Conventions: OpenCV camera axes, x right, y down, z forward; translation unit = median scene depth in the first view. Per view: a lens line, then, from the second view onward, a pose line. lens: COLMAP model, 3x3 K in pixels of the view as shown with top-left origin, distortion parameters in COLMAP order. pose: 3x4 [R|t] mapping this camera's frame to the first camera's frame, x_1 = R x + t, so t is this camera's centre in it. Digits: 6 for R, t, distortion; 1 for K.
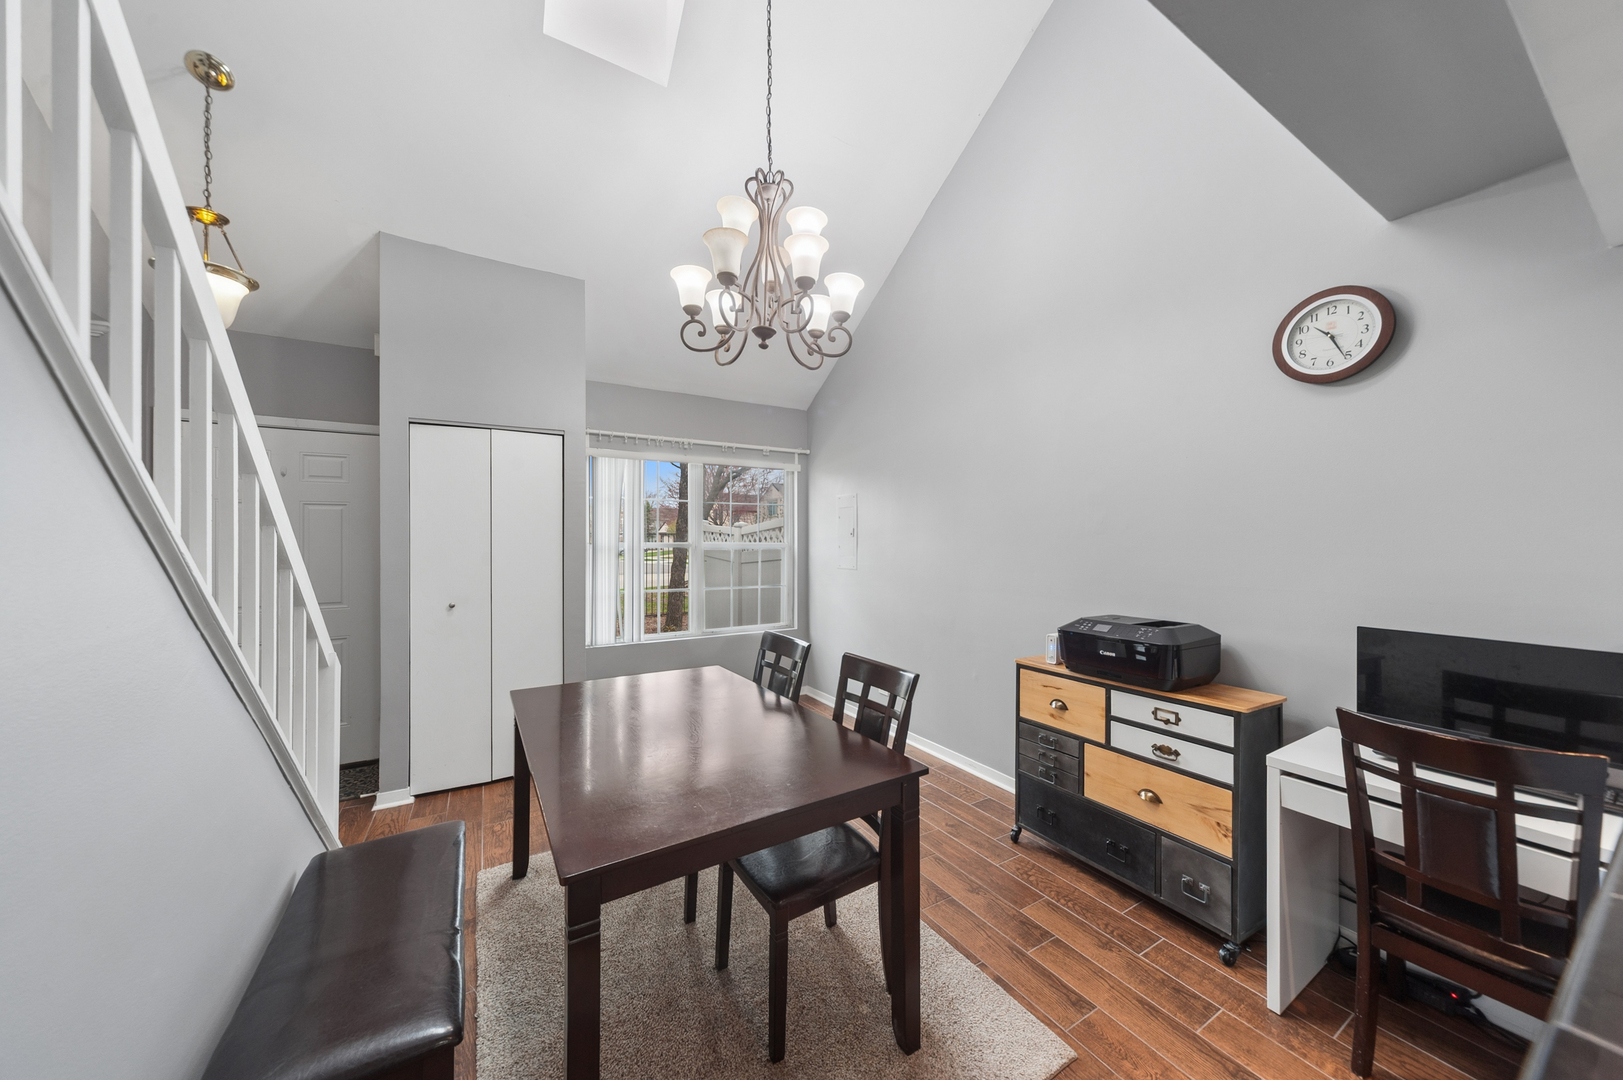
lens RADIAL K [[555.2, 0, 821.0], [0, 555.2, 540.2], [0, 0, 1]] dist [0.000883, -0.000092]
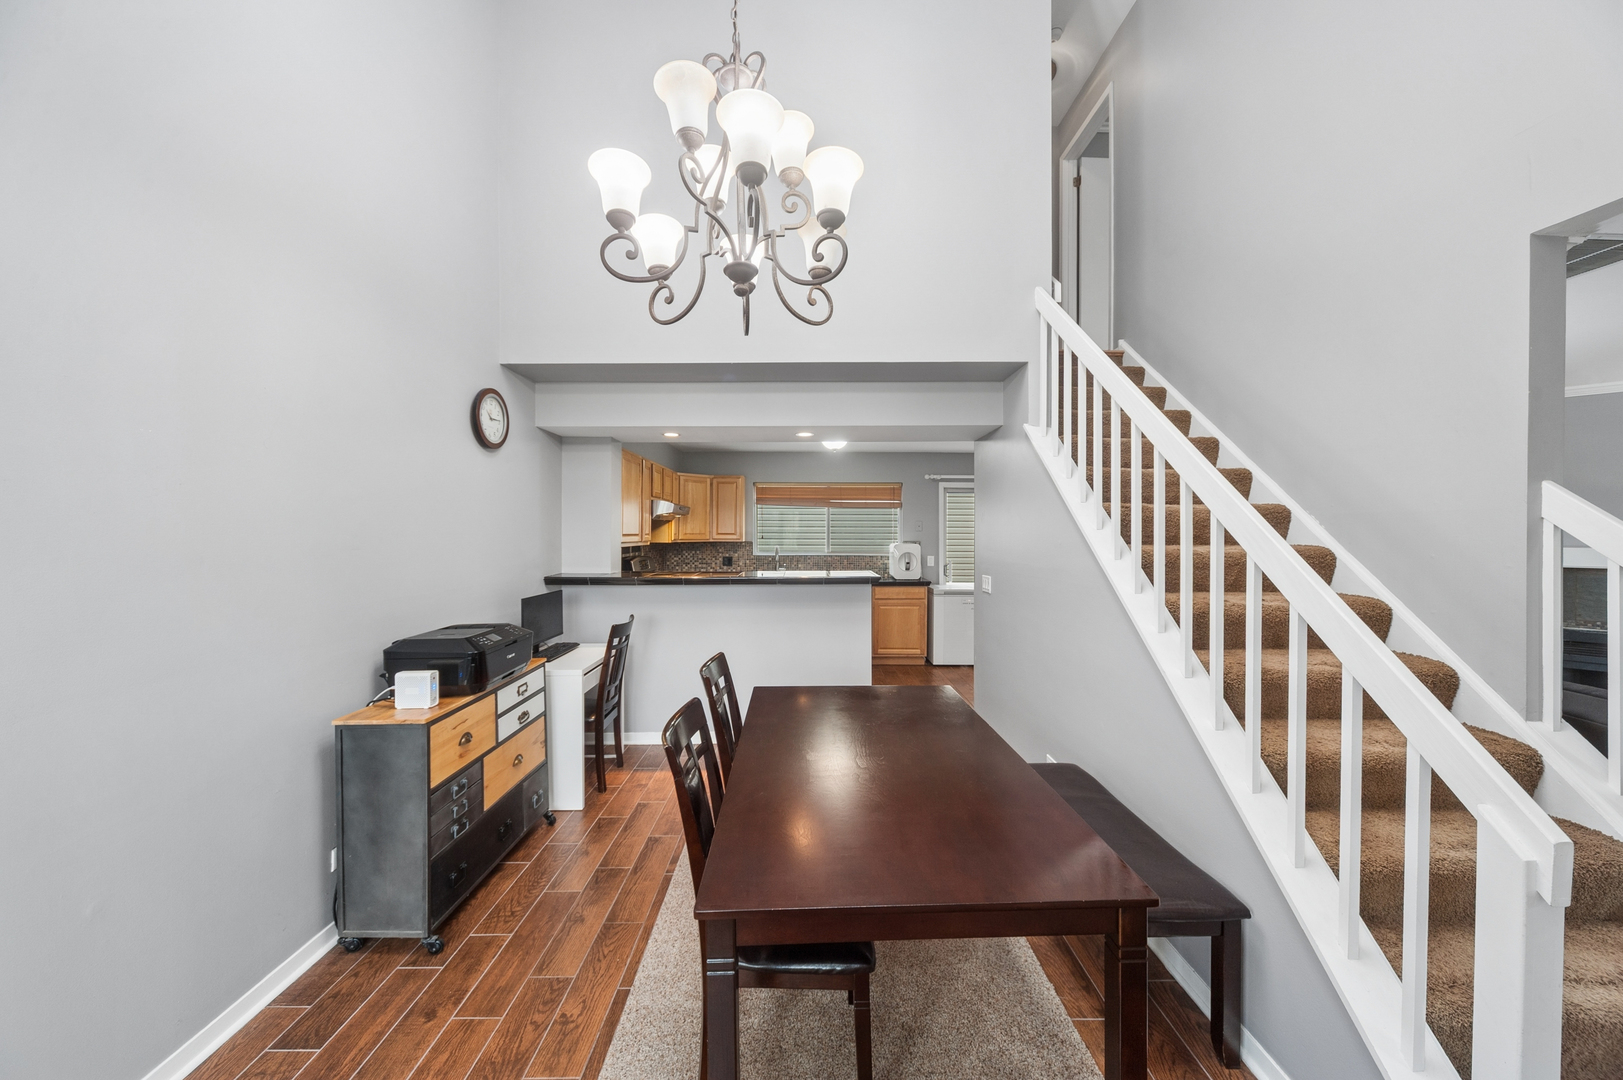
lens RADIAL K [[561.5, 0, 813.7], [0, 561.5, 529.8], [0, 0, 1]] dist [-0.002427, -0.000271]
pose [[-0.861211, 0.002398, 0.508242, -0.557097], [0.000848, 0.999994, -0.003281, -0.043089], [-0.508247, -0.002394, -0.861208, 1.586181]]
